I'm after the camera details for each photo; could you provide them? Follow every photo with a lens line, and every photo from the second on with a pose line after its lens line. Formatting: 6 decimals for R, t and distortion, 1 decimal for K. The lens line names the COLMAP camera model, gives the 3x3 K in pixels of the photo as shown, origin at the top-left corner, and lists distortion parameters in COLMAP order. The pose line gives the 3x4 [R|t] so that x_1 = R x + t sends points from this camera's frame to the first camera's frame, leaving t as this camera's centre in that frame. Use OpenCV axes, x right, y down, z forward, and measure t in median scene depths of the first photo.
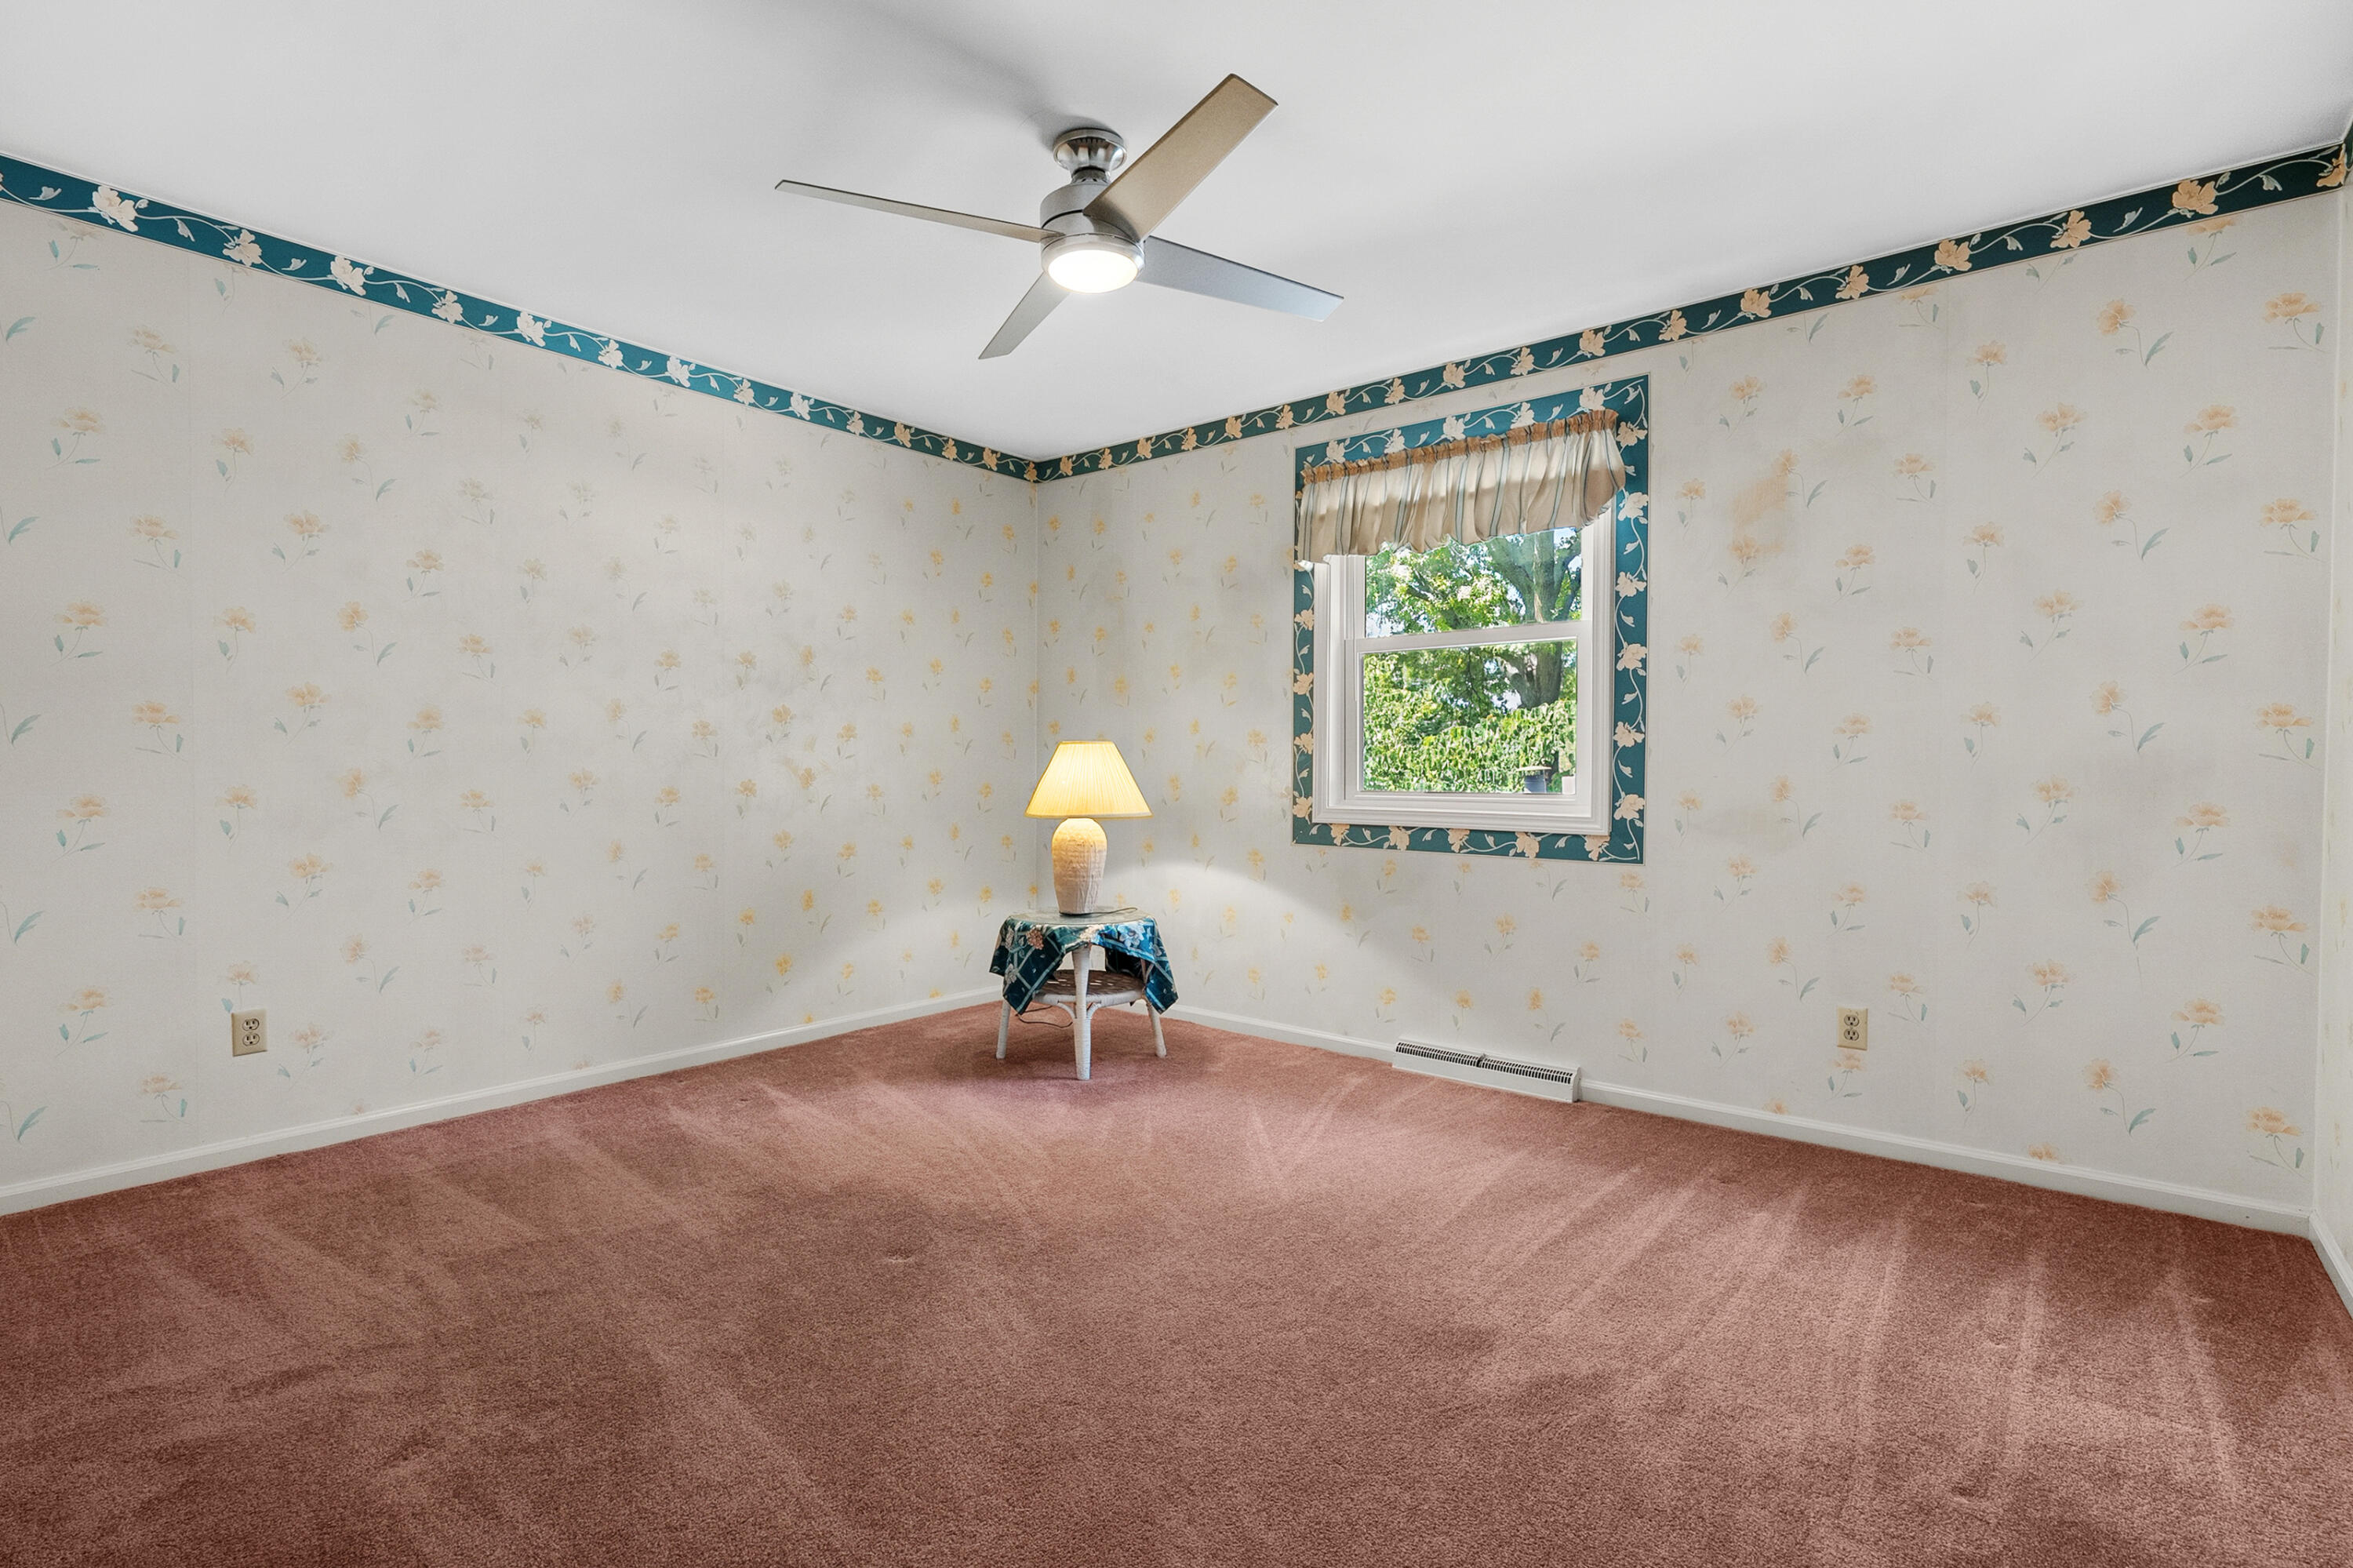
lens RADIAL K [[1081.4, 0, 1187.7], [0, 1081.4, 767.9], [0, 0, 1]] dist [-0.002143, -0.000121]
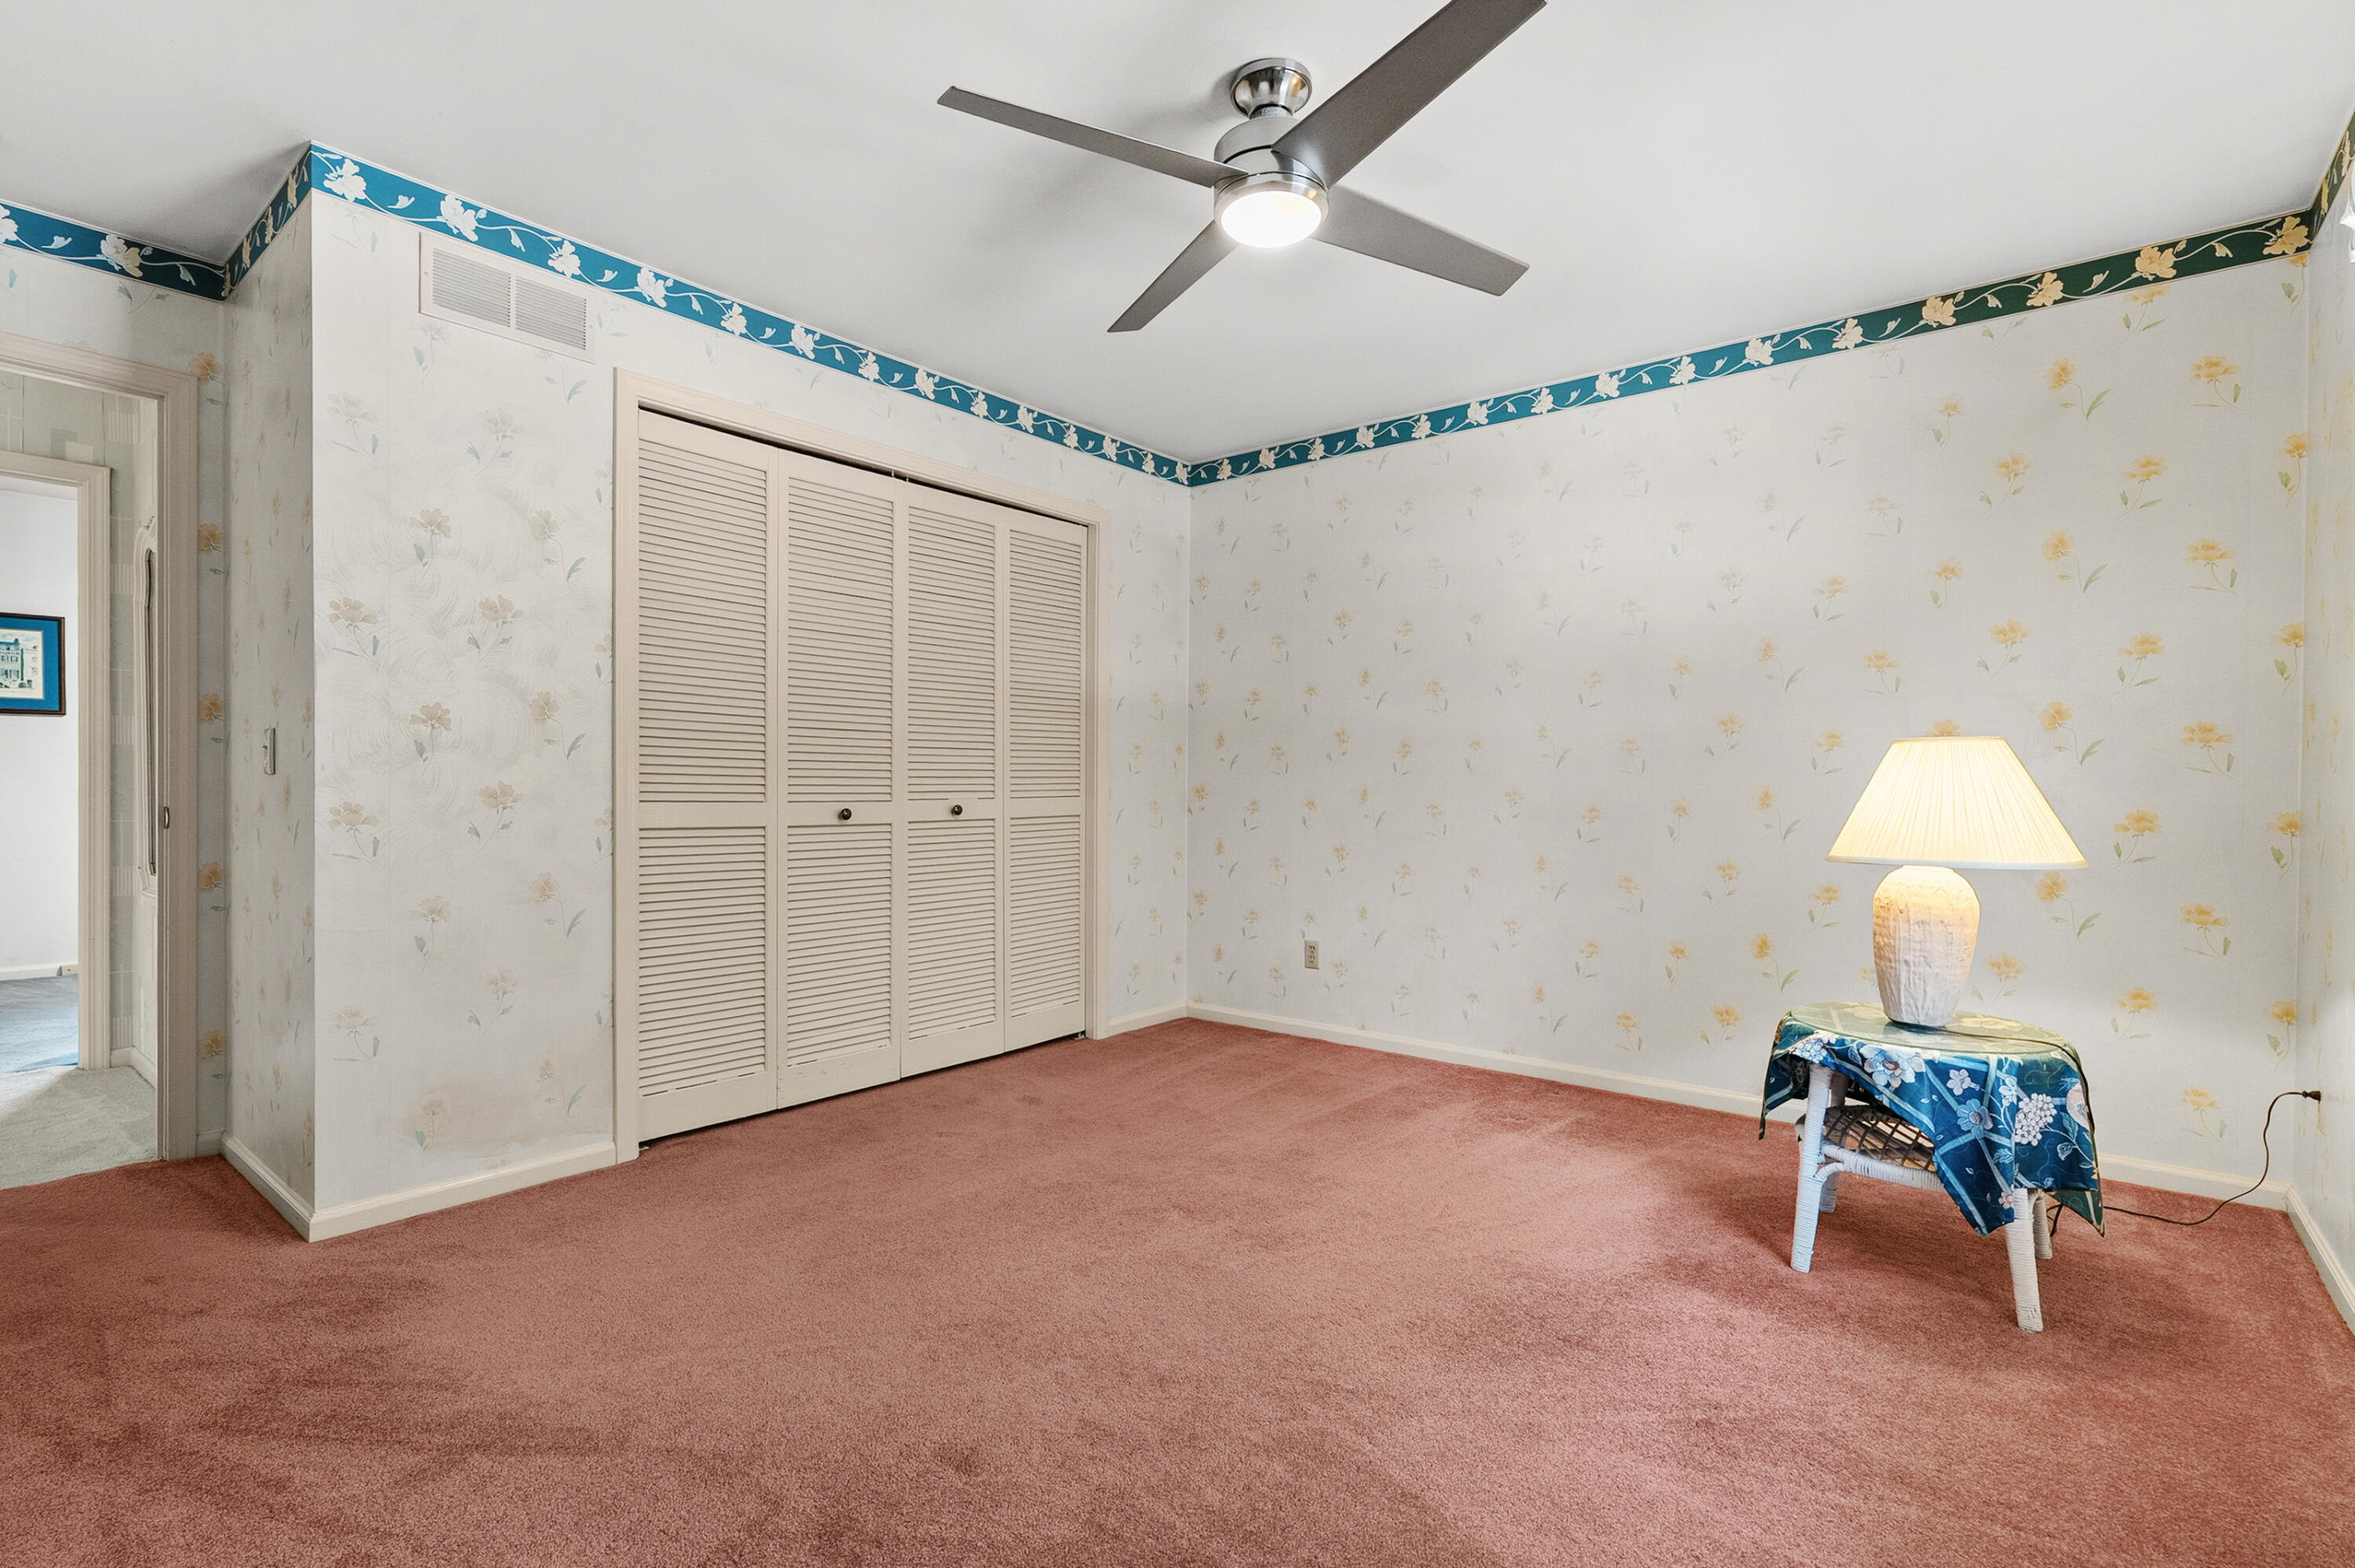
lens RADIAL K [[1077.3, 0, 1170.0], [0, 1077.3, 789.7], [0, 0, 1]] dist [-0.000153, 0.000156]
pose [[0.011178, -0.001021, -0.999937, 0.549578], [-0.010122, 0.999948, -0.001134, 0.010236], [0.999886, 0.010134, 0.011168, 0.633846]]
